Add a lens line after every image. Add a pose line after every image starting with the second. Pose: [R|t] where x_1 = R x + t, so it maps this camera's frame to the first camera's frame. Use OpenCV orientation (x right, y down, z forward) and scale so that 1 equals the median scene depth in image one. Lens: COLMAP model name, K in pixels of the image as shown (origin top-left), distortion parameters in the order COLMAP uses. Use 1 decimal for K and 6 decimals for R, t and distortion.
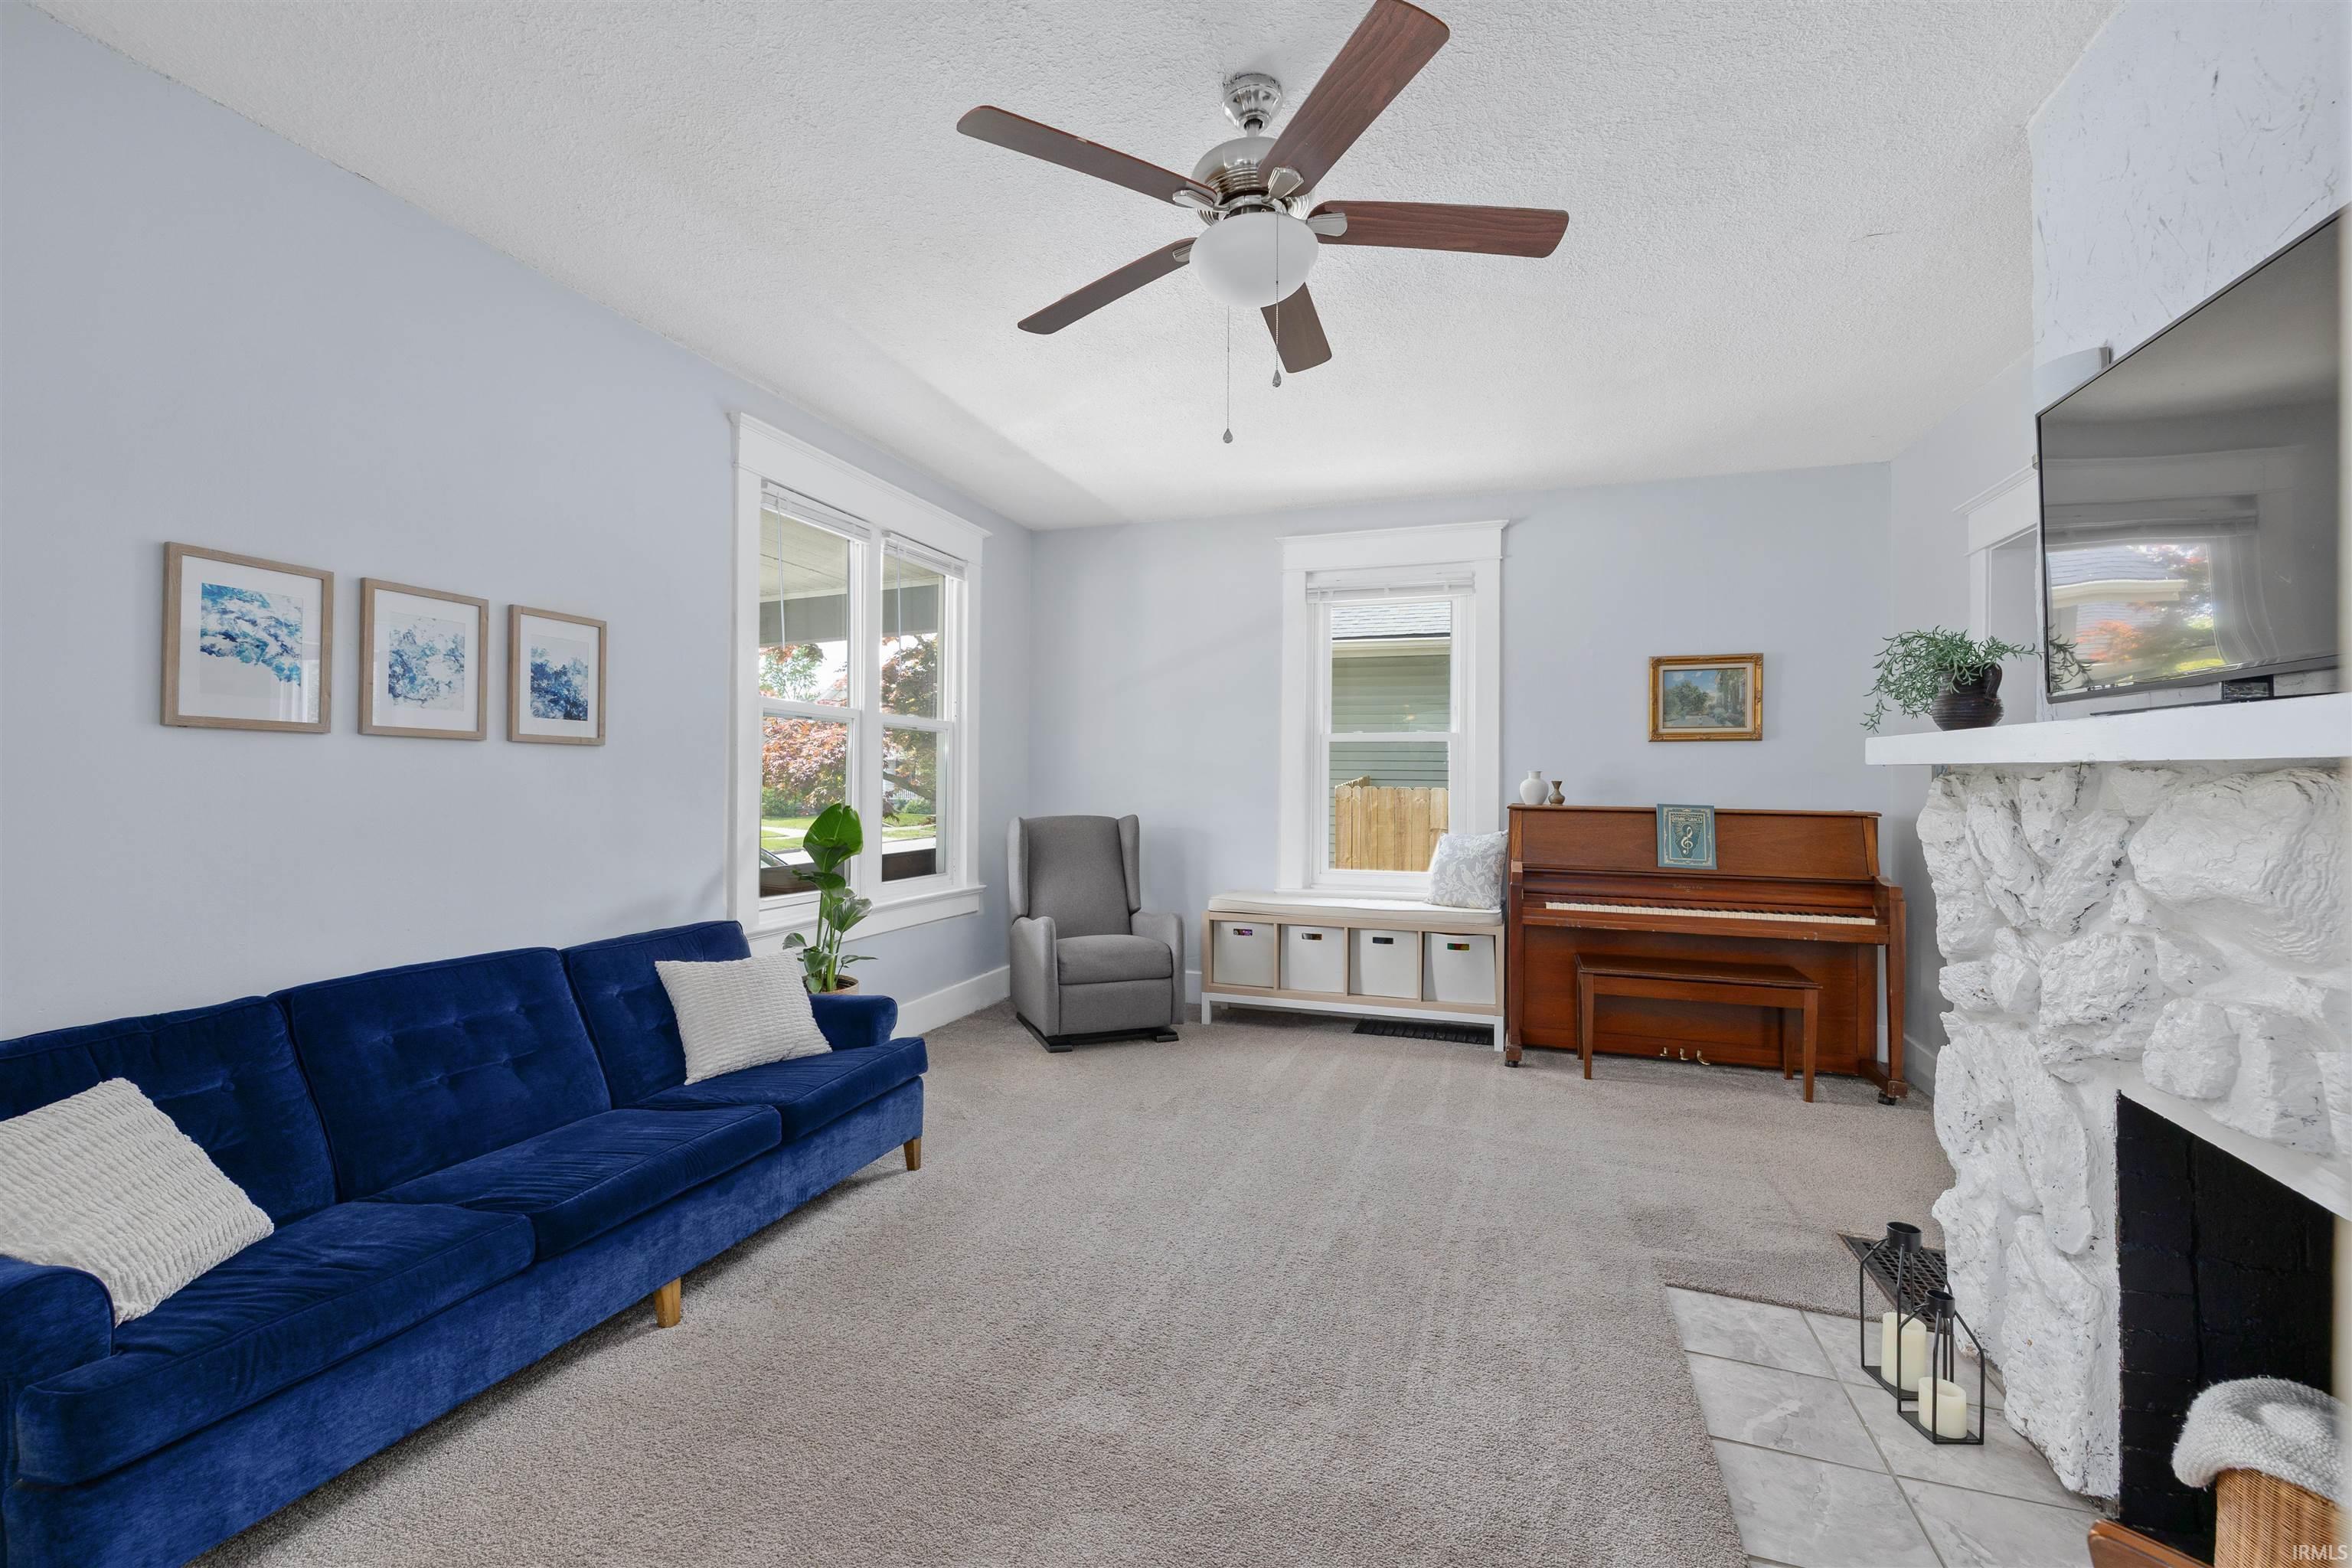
lens RADIAL K [[989.9, 0, 1170.0], [0, 989.9, 767.8], [0, 0, 1]] dist [-0.001000, 0.000582]
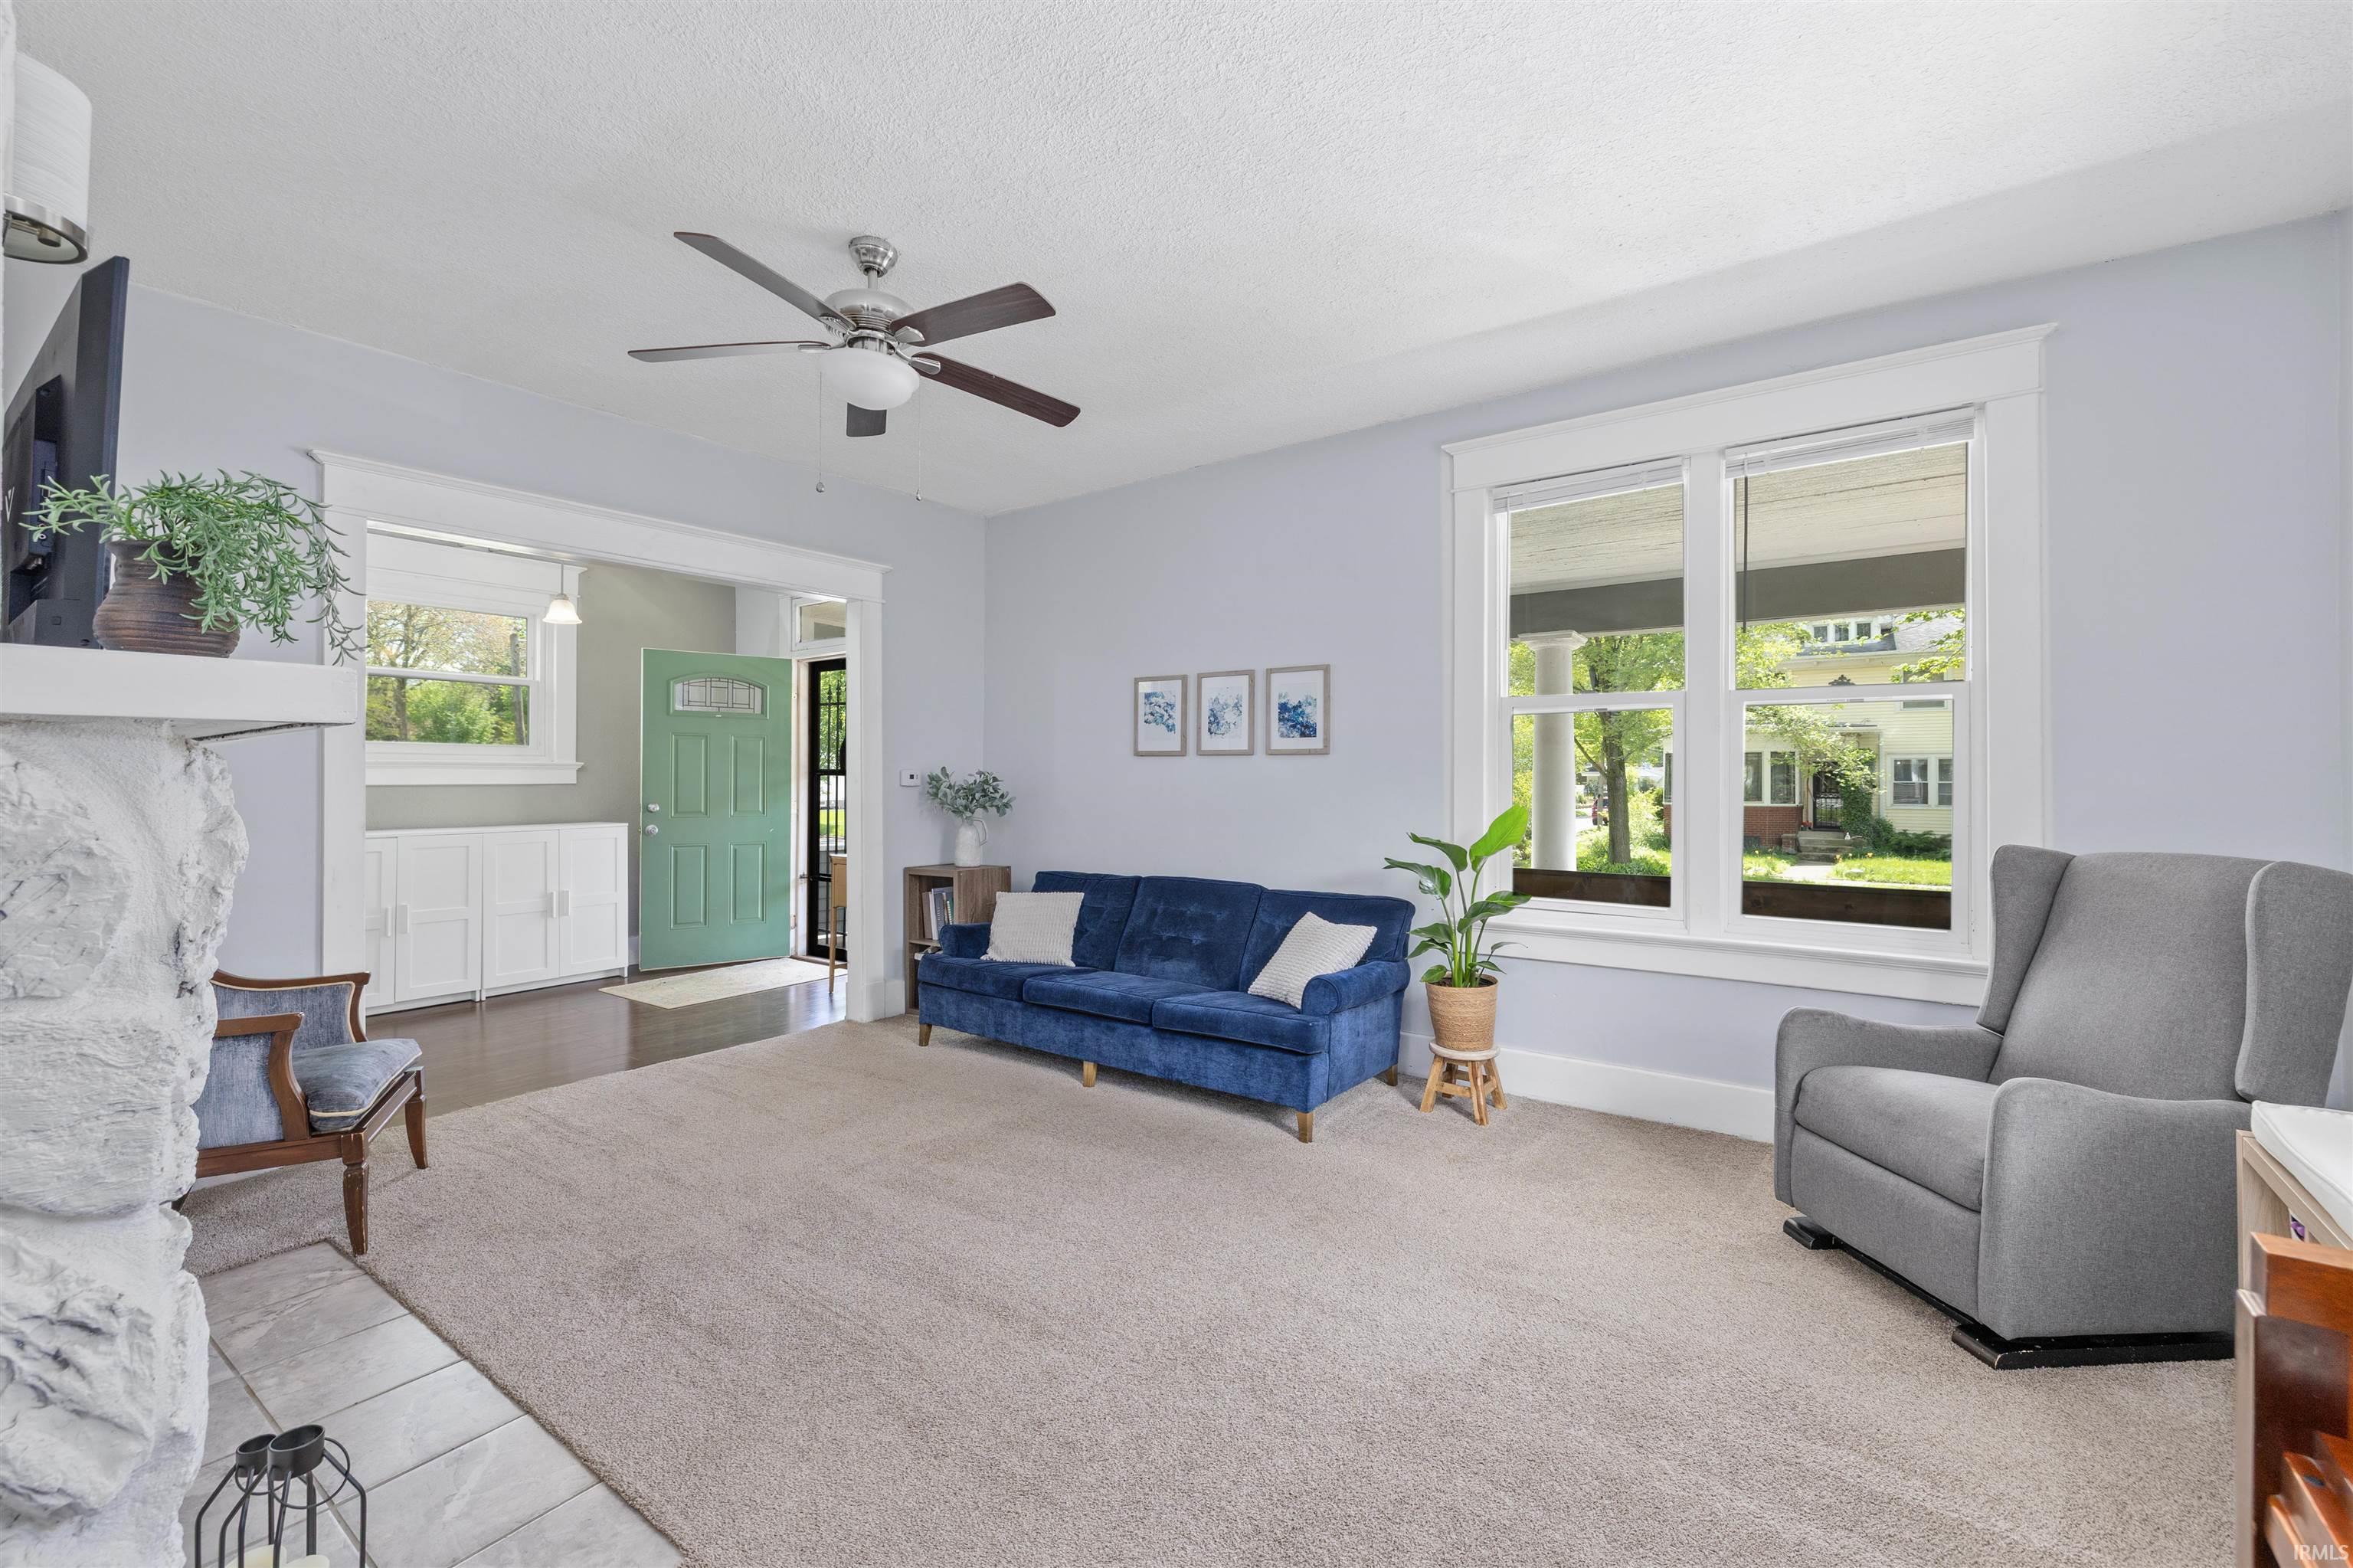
lens RADIAL K [[990.4, 0, 1173.3], [0, 990.4, 780.4], [0, 0, 1]] dist [-0.001000, 0.000582]
pose [[-0.290576, -0.008651, -0.956813, 0.976812], [0.005609, 0.999927, -0.010744, 0.033667], [0.956835, -0.008489, -0.290506, 1.421918]]
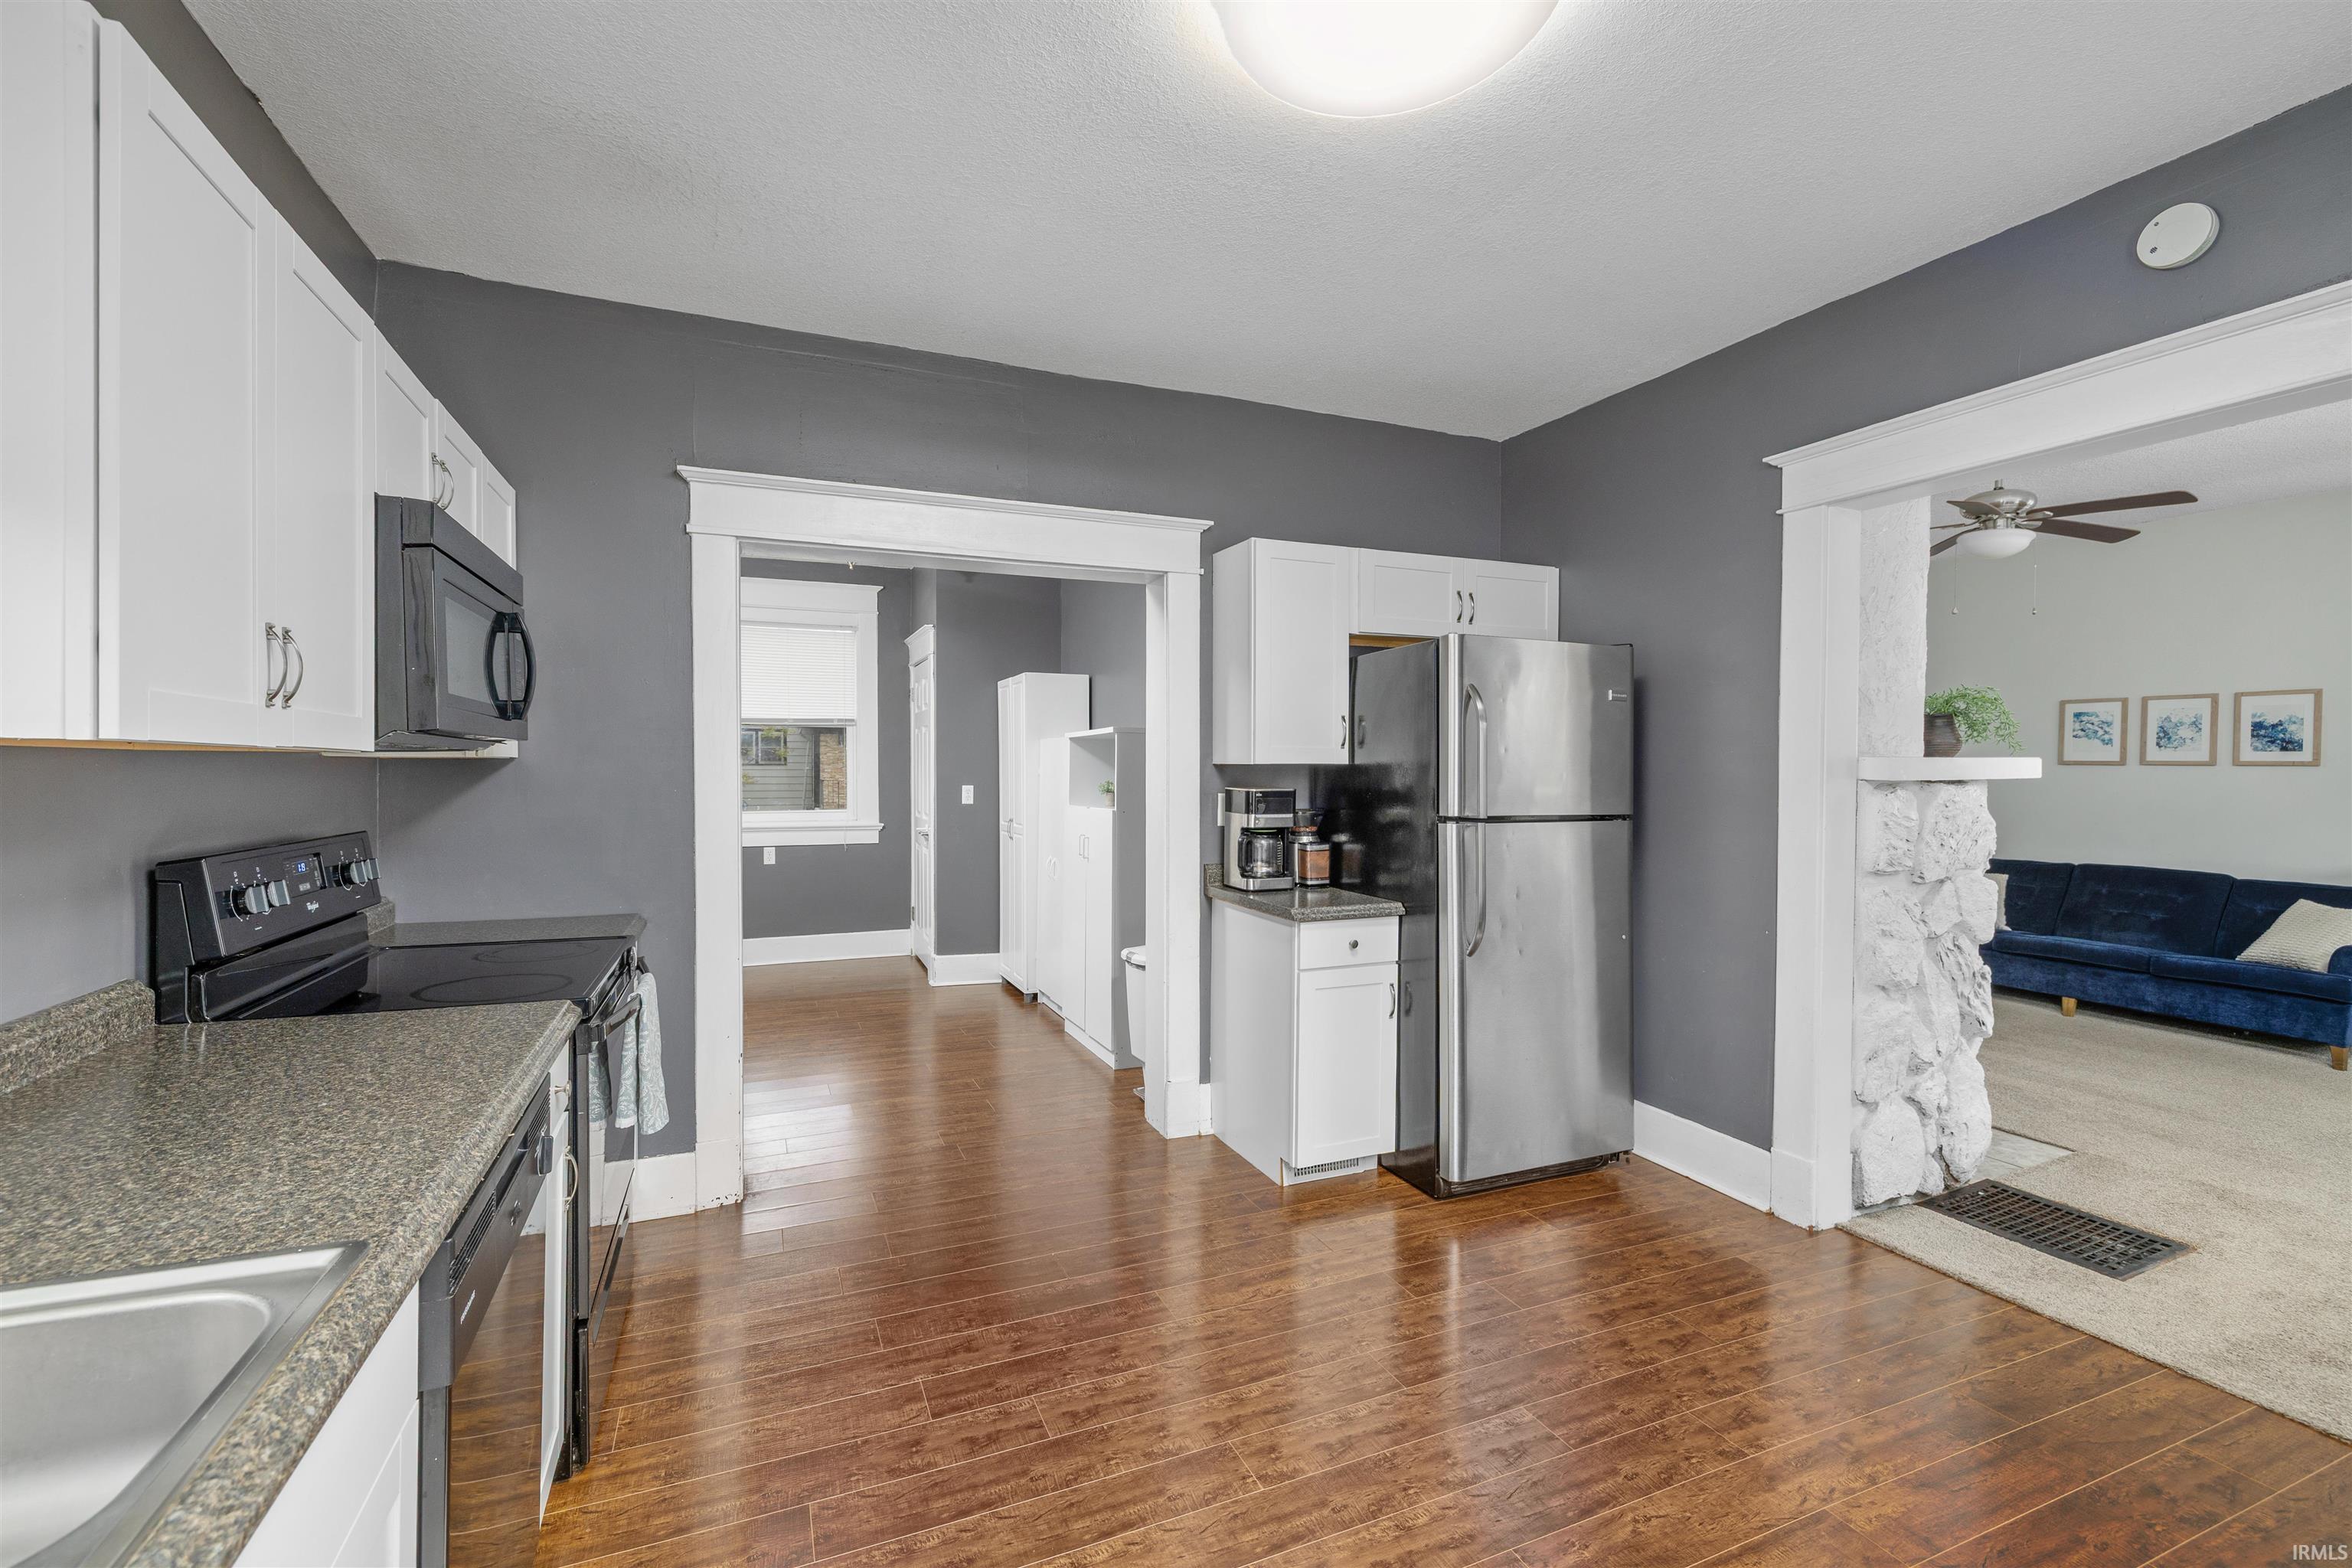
lens RADIAL K [[989.9, 0, 1167.1], [0, 989.9, 787.7], [0, 0, 1]] dist [-0.001000, 0.000582]
pose [[-0.740375, -0.001369, -0.672192, 2.262506], [-0.007705, 0.999950, 0.006451, 0.020589], [0.672150, 0.009955, -0.740348, 1.109493]]
